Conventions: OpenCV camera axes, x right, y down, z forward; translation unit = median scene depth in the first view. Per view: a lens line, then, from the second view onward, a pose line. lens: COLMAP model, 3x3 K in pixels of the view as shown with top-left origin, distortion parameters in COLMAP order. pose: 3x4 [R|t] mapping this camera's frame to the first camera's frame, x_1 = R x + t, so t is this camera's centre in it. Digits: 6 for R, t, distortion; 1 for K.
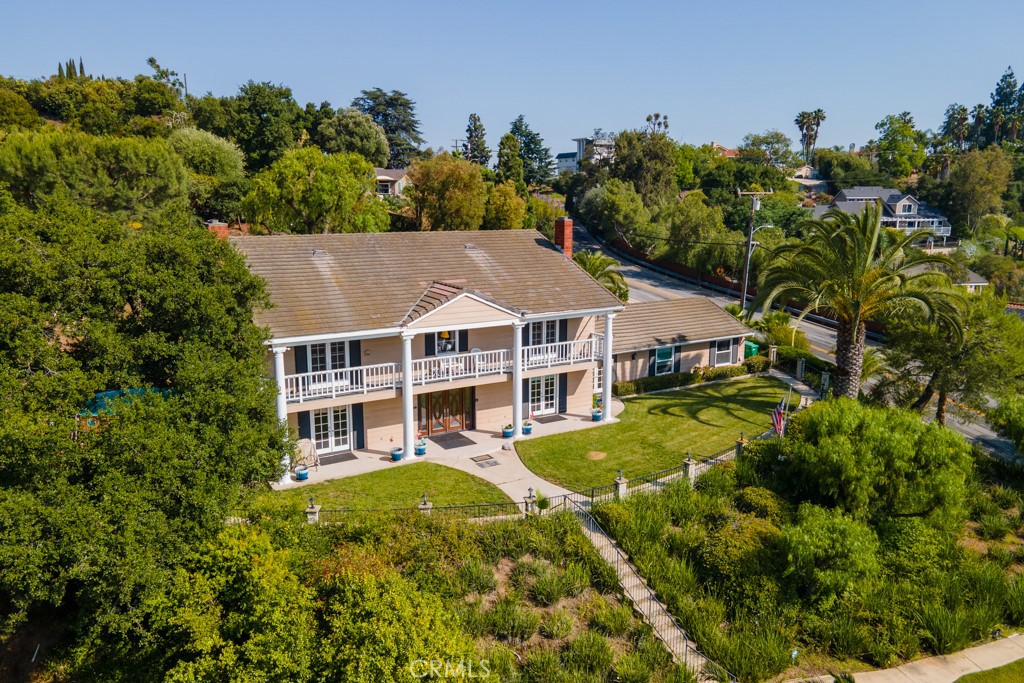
lens RADIAL K [[740.7, 0, 512.0], [0, 740.7, 341.5], [0, 0, 1]] dist [-0.002145, 0.062772]
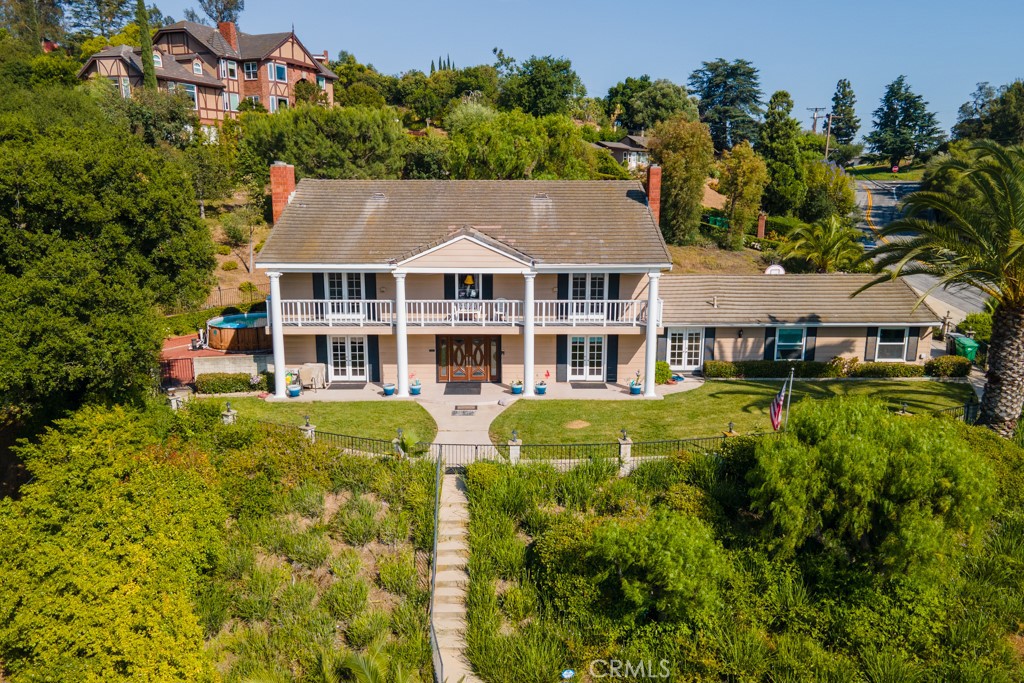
lens RADIAL K [[740.7, 0, 512.0], [0, 740.7, 341.5], [0, 0, 1]] dist [-0.002145, 0.062772]
pose [[0.858937, 0.105900, -0.501011, 0.439923], [-0.097344, 0.994309, 0.043283, 0.022136], [0.502743, 0.011593, 0.864358, 0.176932]]
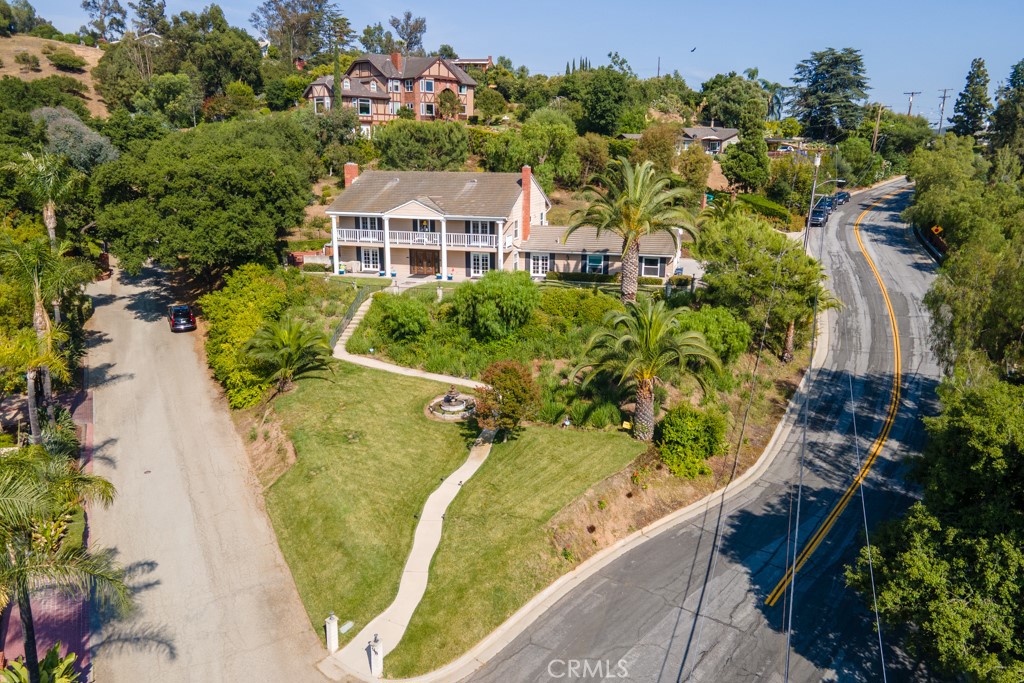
lens RADIAL K [[740.7, 0, 512.0], [0, 740.7, 341.5], [0, 0, 1]] dist [-0.002145, 0.062772]
pose [[0.665111, 0.184706, -0.723541, 1.500748], [-0.144668, 0.982441, 0.117814, 0.033537], [0.732598, 0.026314, 0.680153, -0.163415]]
